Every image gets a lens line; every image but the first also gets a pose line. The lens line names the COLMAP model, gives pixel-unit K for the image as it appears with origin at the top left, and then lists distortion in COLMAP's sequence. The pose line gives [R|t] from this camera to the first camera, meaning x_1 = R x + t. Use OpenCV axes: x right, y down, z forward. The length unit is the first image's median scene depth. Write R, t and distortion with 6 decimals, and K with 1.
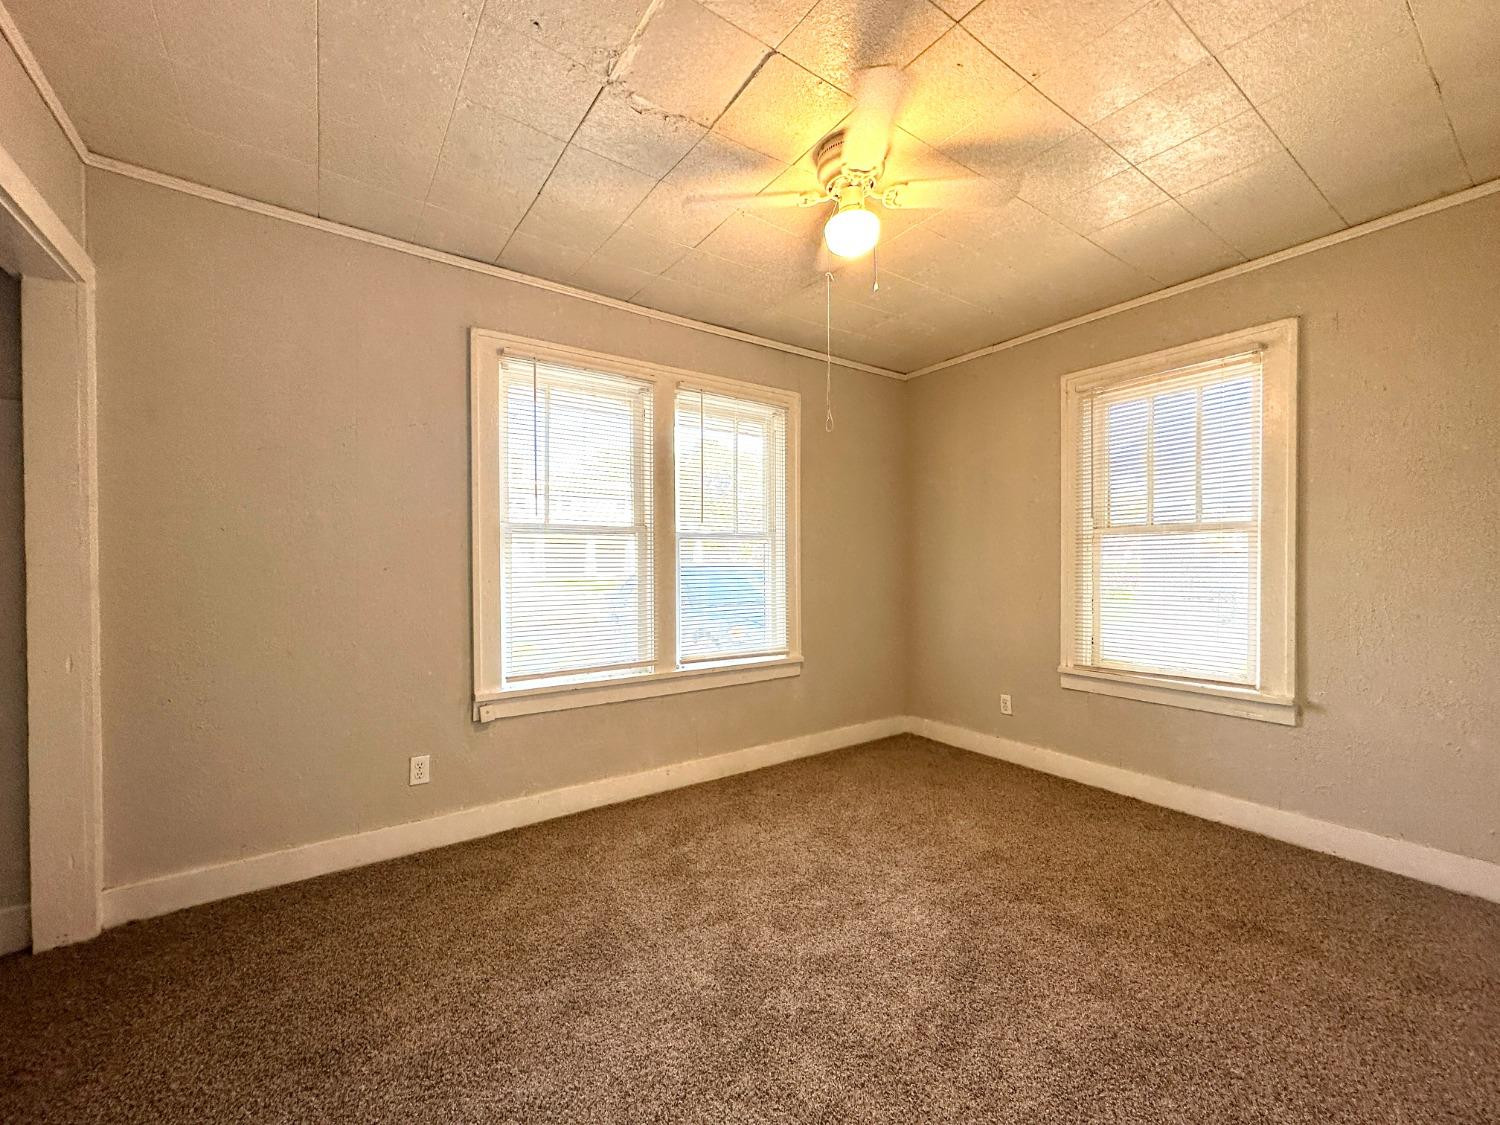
lens RADIAL K [[601.6, 0, 746.9], [0, 601.6, 565.4], [0, 0, 1]] dist [-0.001934, -0.000381]
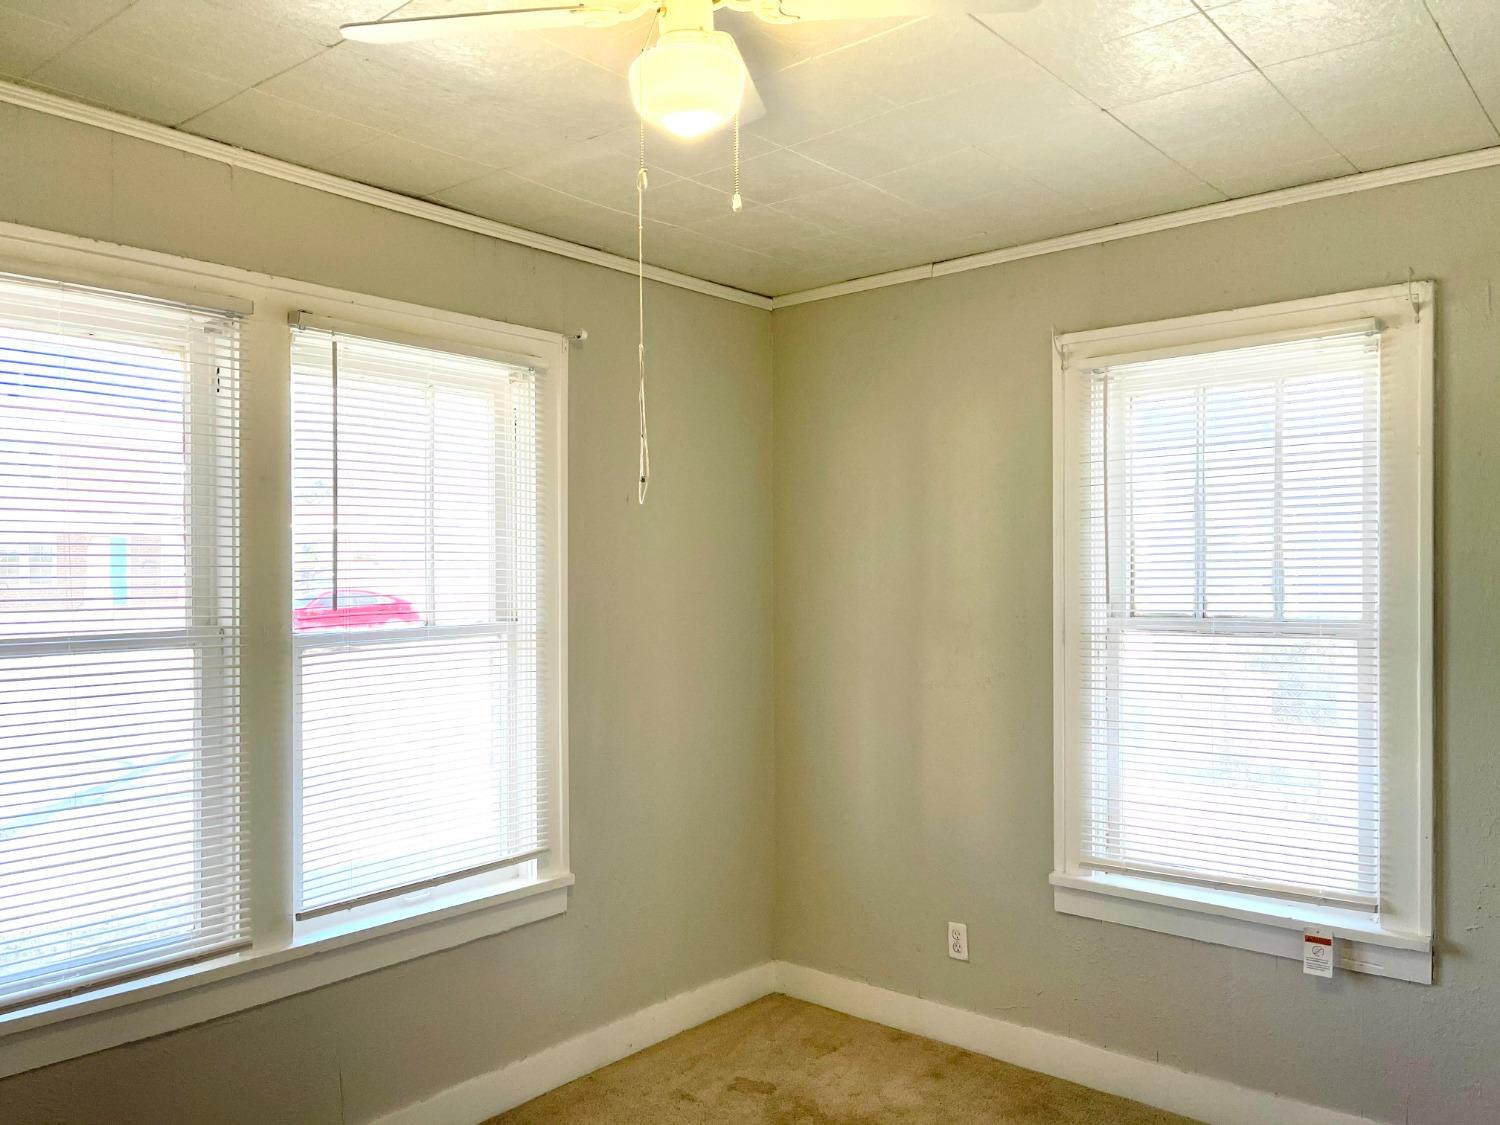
lens RADIAL K [[1153.0, 0, 748.3], [0, 1153.0, 567.5], [0, 0, 1]] dist [0.057221, -0.076905]
pose [[0.966309, -0.002159, 0.257378, -0.012008], [0.002634, 0.999995, -0.001501, -0.107233], [-0.257373, 0.002128, 0.966310, 0.062766]]
